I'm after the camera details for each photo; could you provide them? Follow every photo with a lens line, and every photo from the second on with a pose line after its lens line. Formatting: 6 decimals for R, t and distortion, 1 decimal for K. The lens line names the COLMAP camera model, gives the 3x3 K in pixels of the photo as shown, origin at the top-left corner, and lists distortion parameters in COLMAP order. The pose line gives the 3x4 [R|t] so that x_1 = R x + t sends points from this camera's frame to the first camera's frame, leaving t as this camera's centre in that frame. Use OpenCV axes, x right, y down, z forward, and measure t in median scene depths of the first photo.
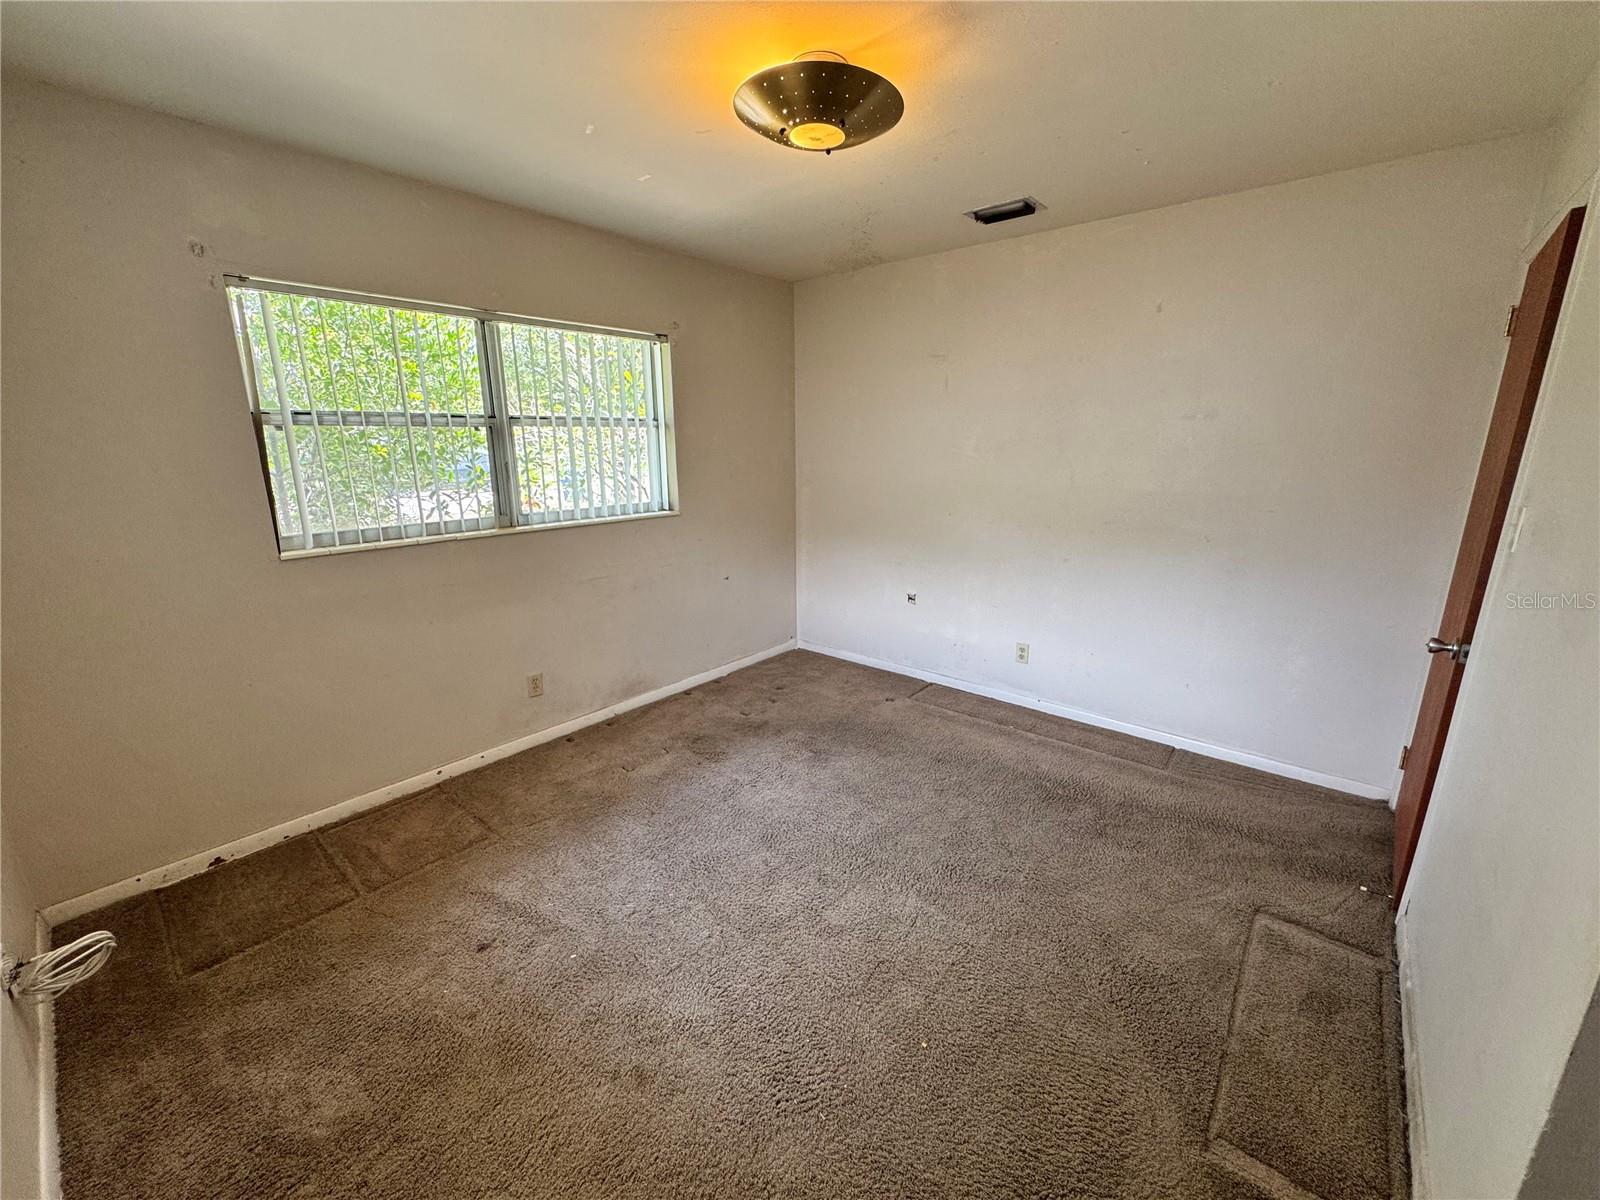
lens RADIAL K [[641.7, 0, 797.4], [0, 641.7, 598.5], [0, 0, 1]] dist [-0.006413, 0.001015]
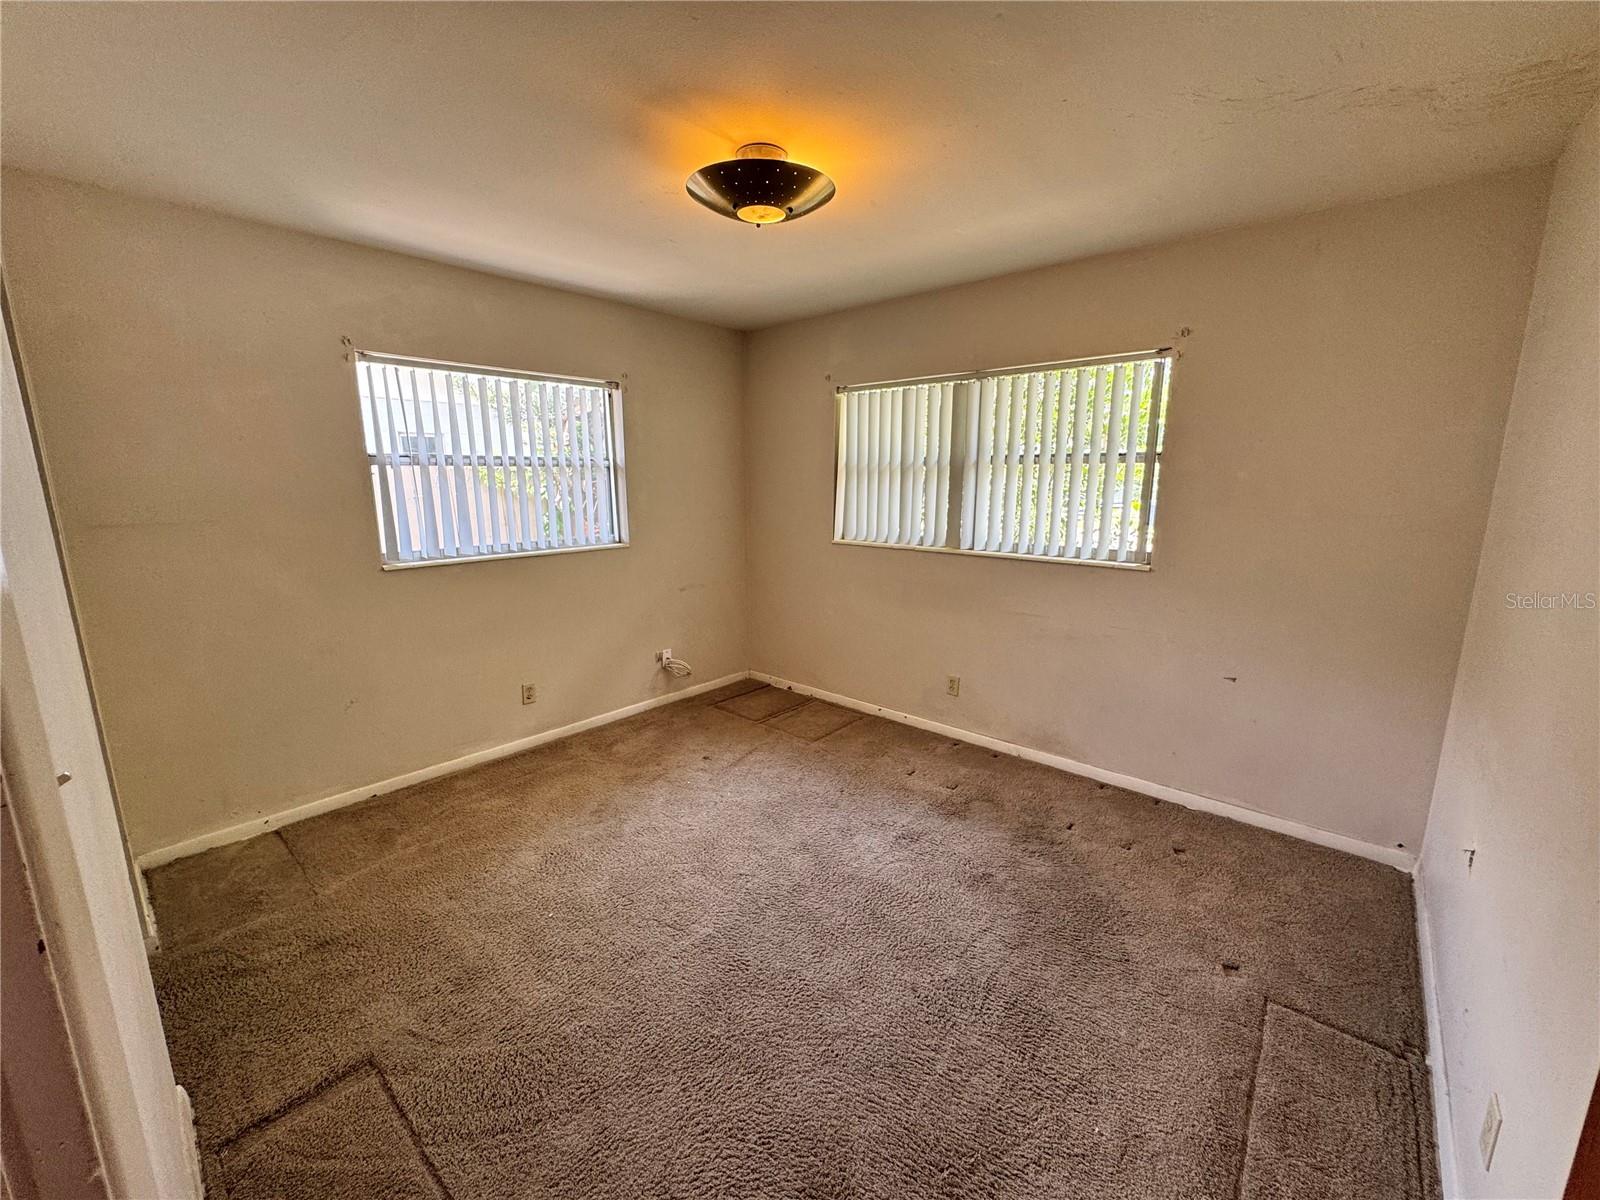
lens RADIAL K [[641.7, 0, 798.9], [0, 641.7, 594.0], [0, 0, 1]] dist [-0.006413, 0.001015]
pose [[-0.019396, 0.181301, -0.983236, 0.698097], [-0.245072, 0.952558, 0.180479, -0.160954], [0.969311, 0.244464, 0.025956, 0.653377]]
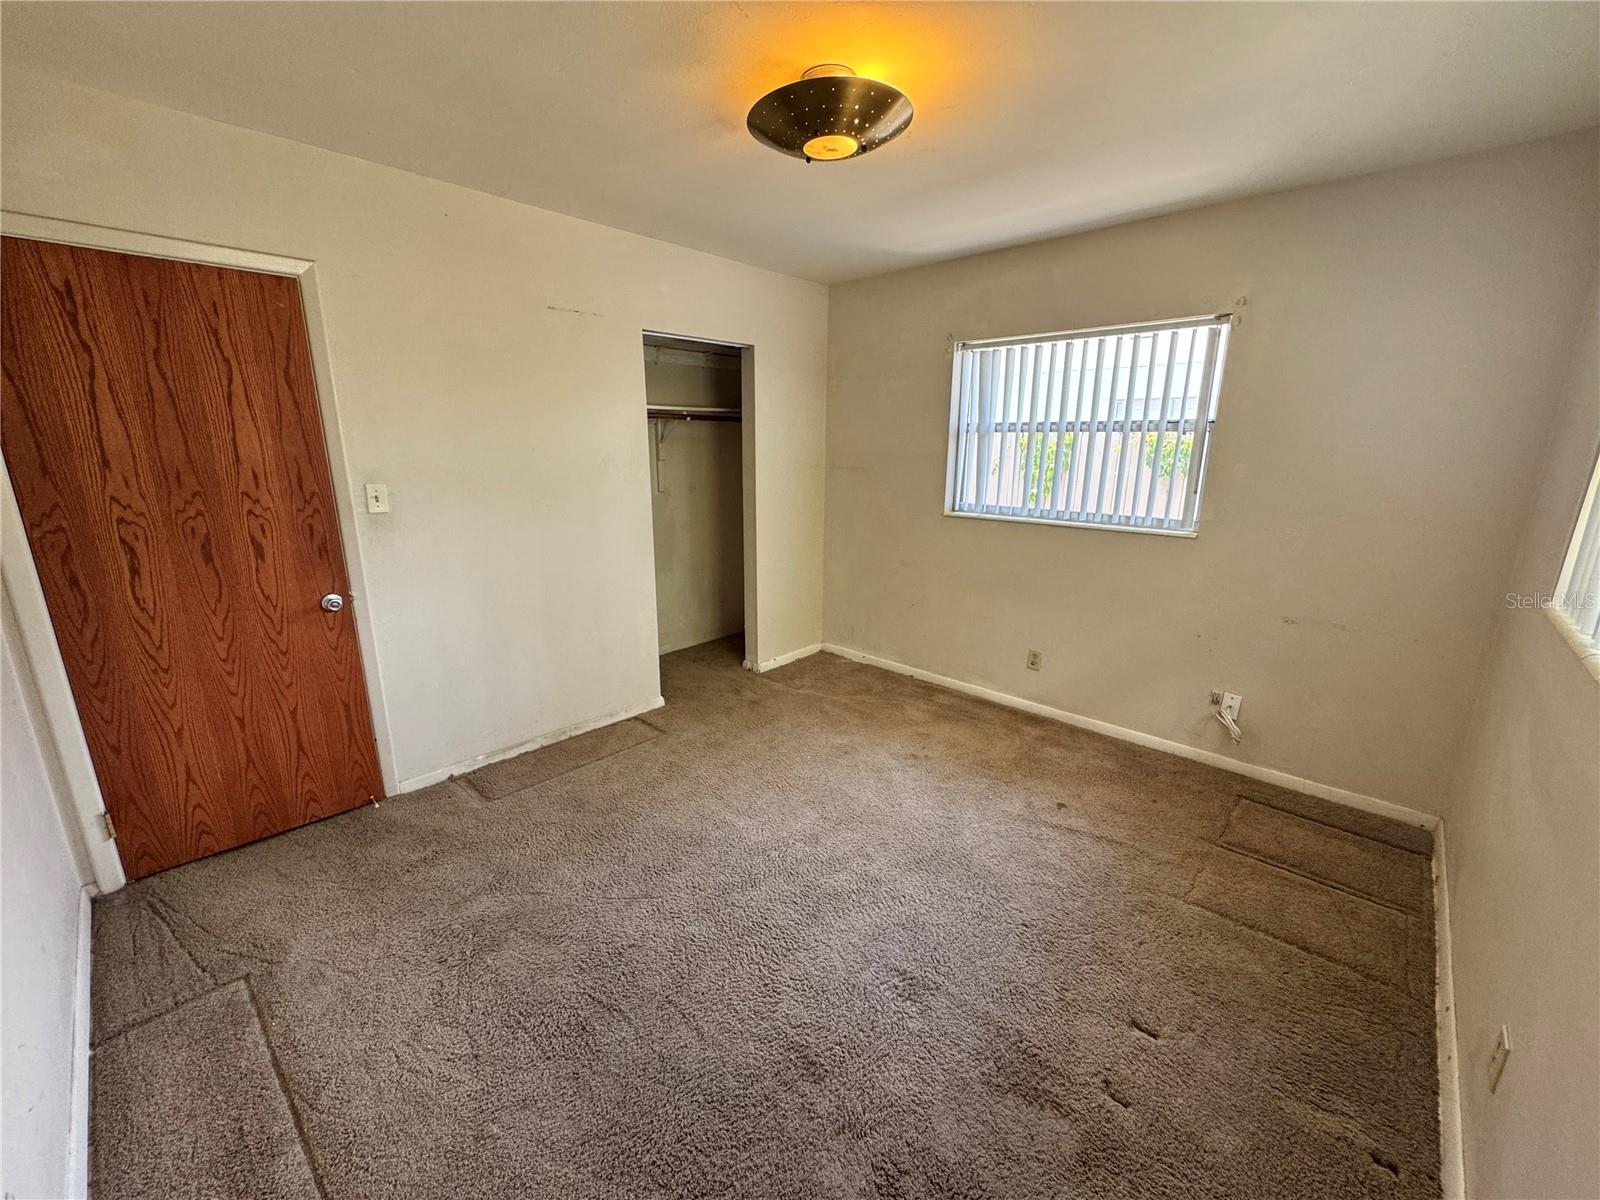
lens RADIAL K [[641.7, 0, 805.3], [0, 641.7, 600.9], [0, 0, 1]] dist [-0.006413, 0.001015]
pose [[-0.999025, -0.012049, 0.042473, 0.010158], [0.009554, 0.880237, 0.474438, -0.309230], [-0.043103, 0.474381, -0.879264, 1.223124]]
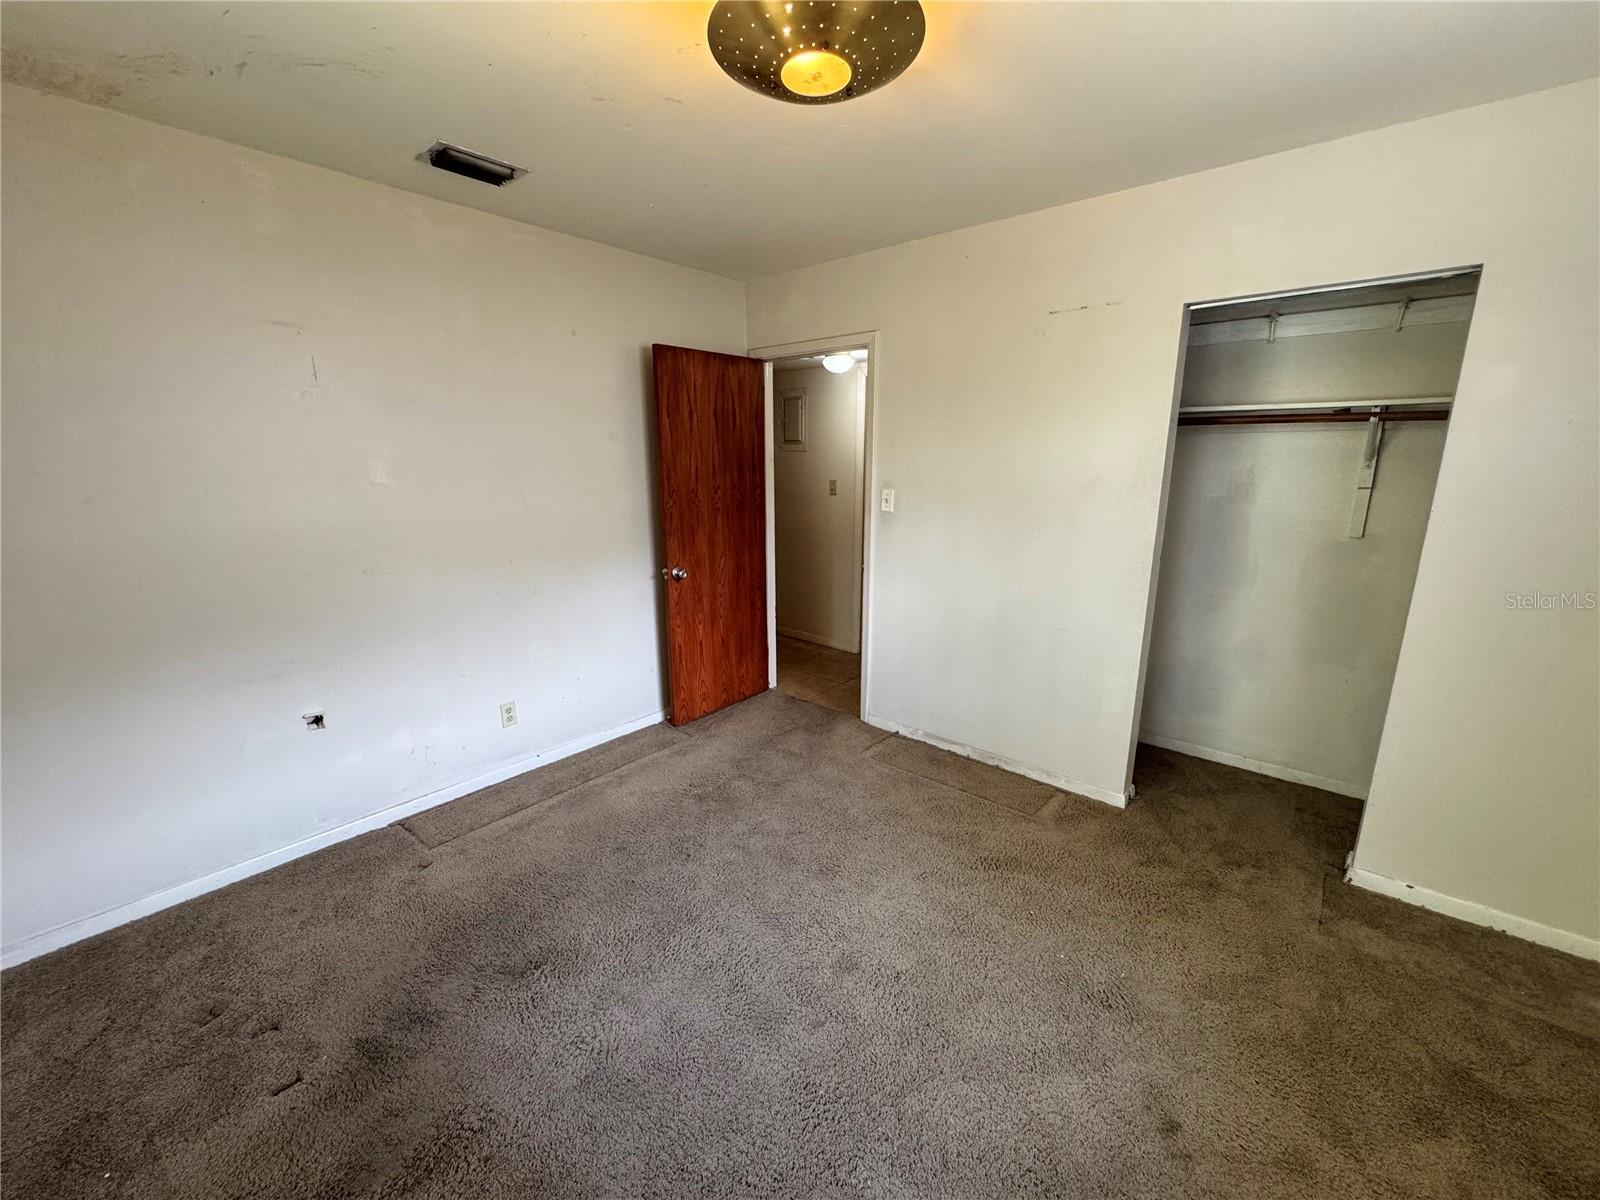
lens RADIAL K [[641.7, 0, 797.9], [0, 641.7, 603.8], [0, 0, 1]] dist [-0.006413, 0.001015]
pose [[0.009680, -0.220692, 0.975296, -0.475060], [0.245702, 0.945965, 0.211616, -0.150800], [-0.969297, 0.237584, 0.063381, 0.614375]]
